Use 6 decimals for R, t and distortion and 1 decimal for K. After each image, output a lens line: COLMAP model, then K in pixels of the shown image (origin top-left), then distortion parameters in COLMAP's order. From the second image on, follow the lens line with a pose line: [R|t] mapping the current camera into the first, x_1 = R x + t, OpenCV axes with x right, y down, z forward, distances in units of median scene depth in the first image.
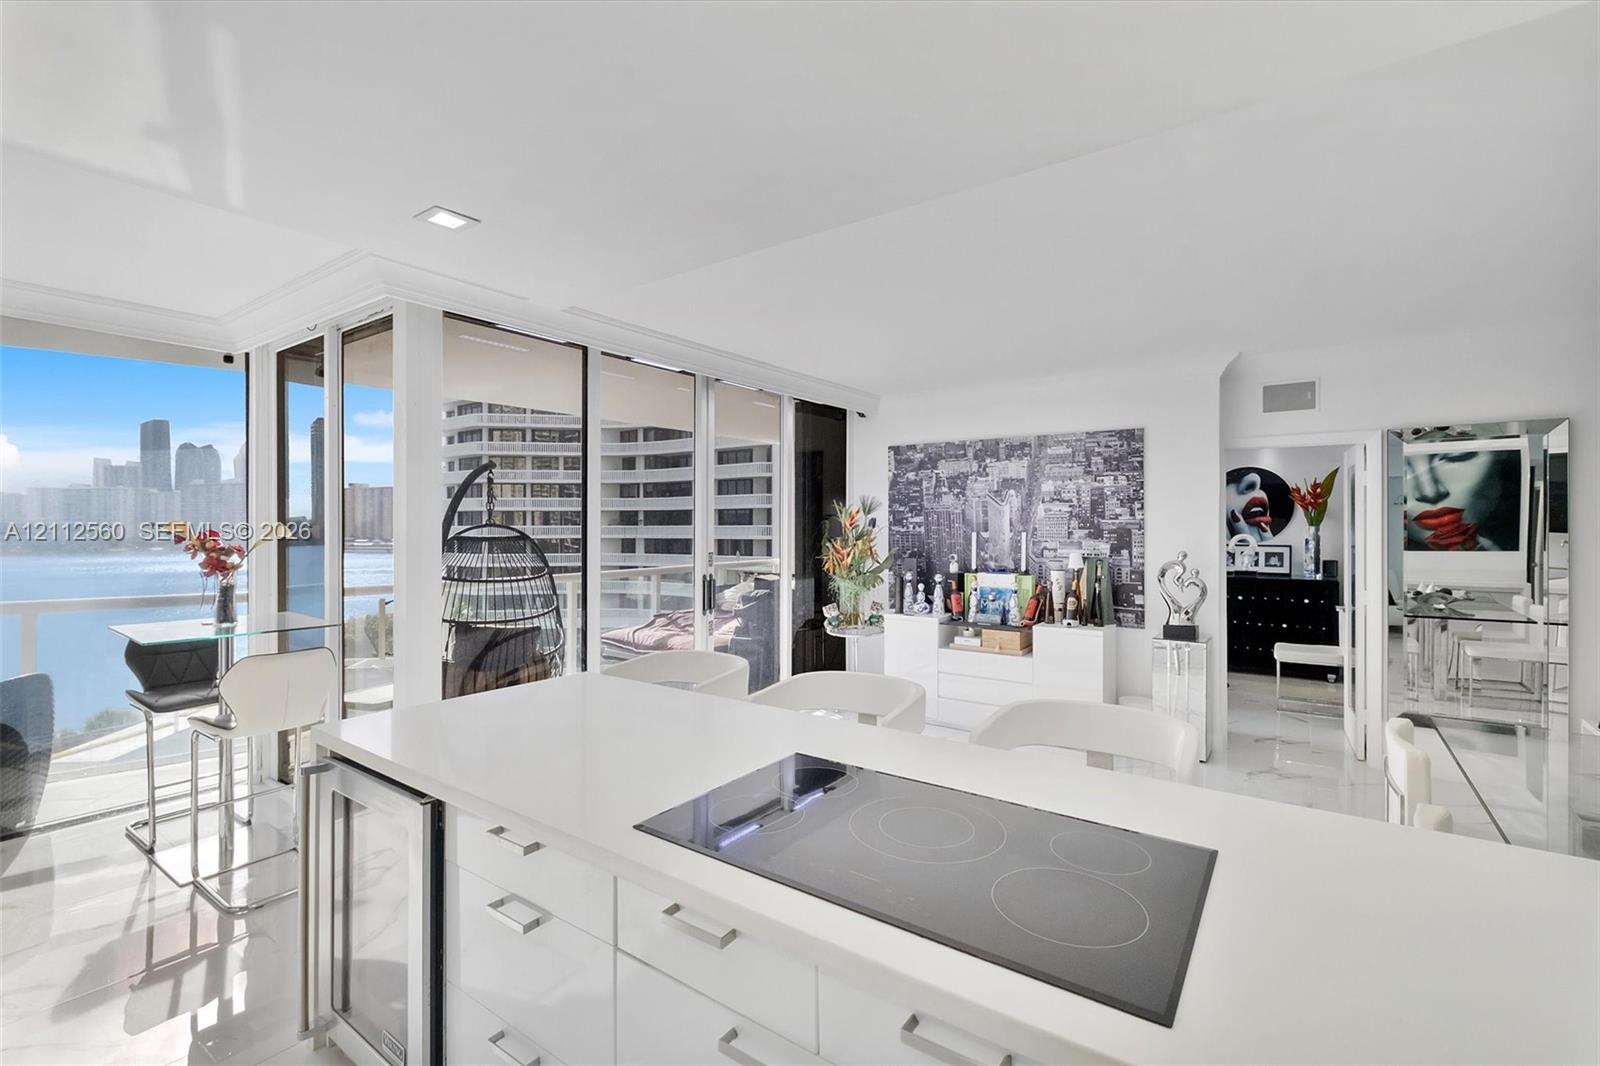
lens RADIAL K [[697.8, 0, 792.7], [0, 697.8, 522.2], [0, 0, 1]] dist [0.002088, -0.005907]
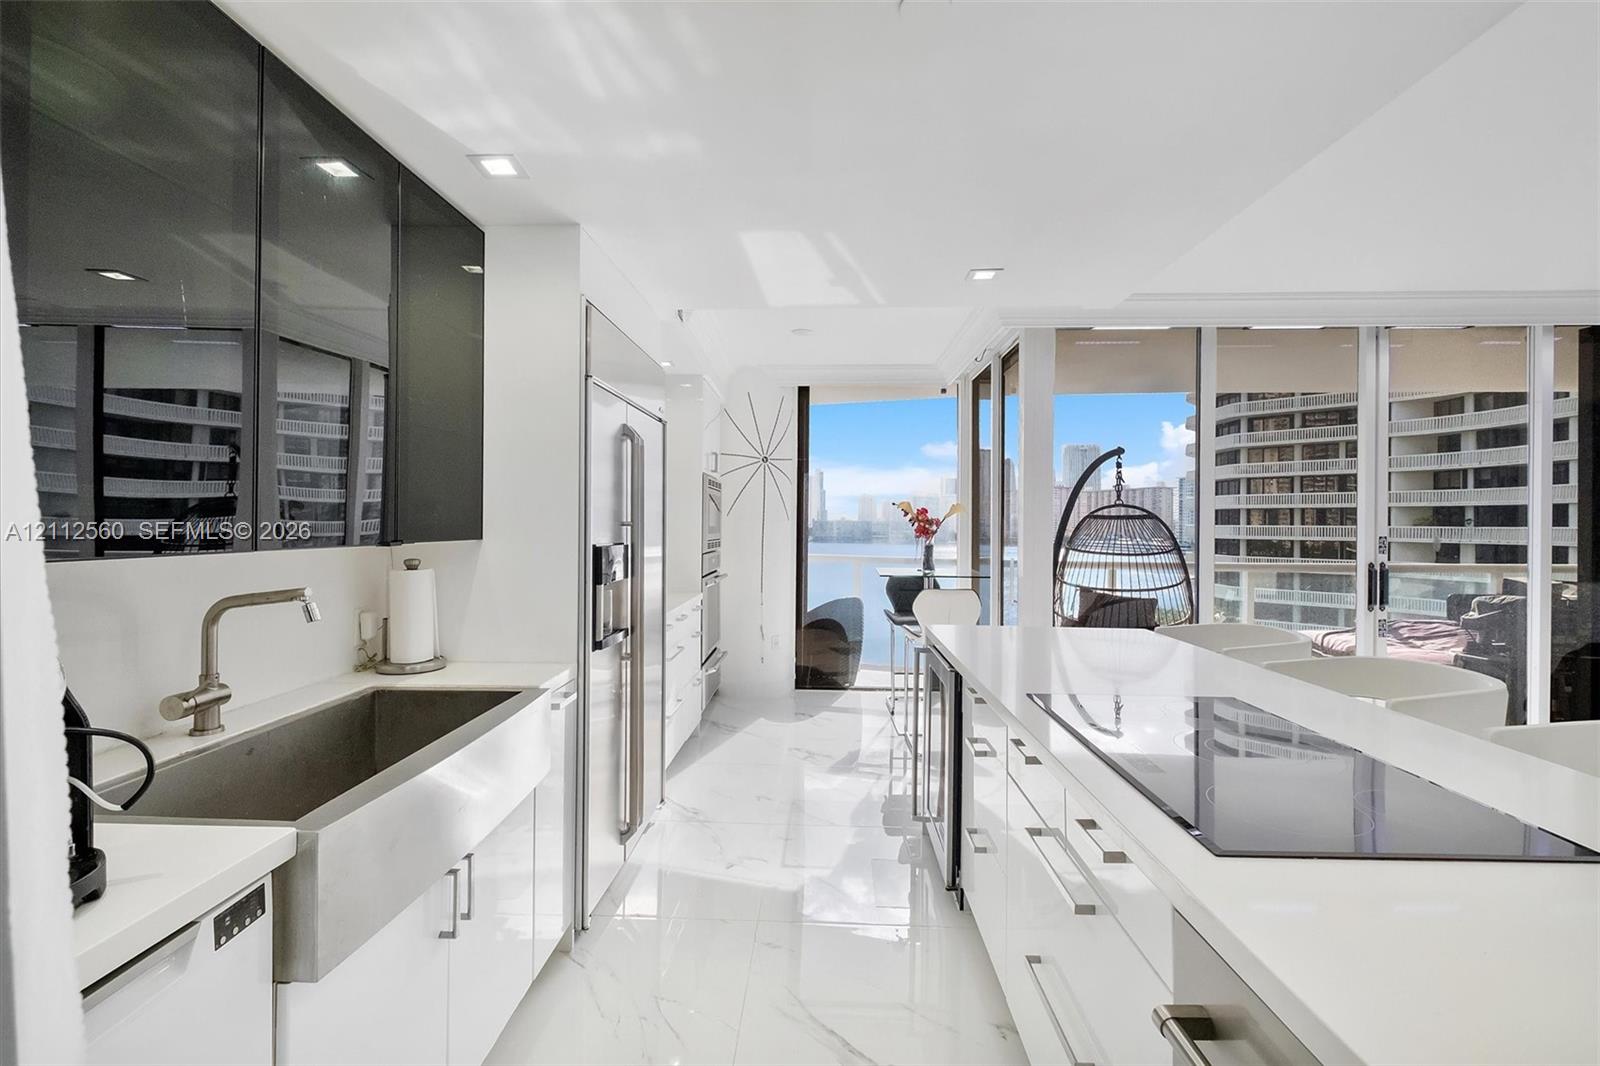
lens RADIAL K [[697.8, 0, 792.7], [0, 697.8, 522.2], [0, 0, 1]] dist [0.002088, -0.005907]
pose [[0.553957, 0.008456, -0.832502, 0.222463], [-0.005935, 0.999963, 0.006207, 0.029668], [0.832524, 0.001502, 0.553987, -0.052187]]
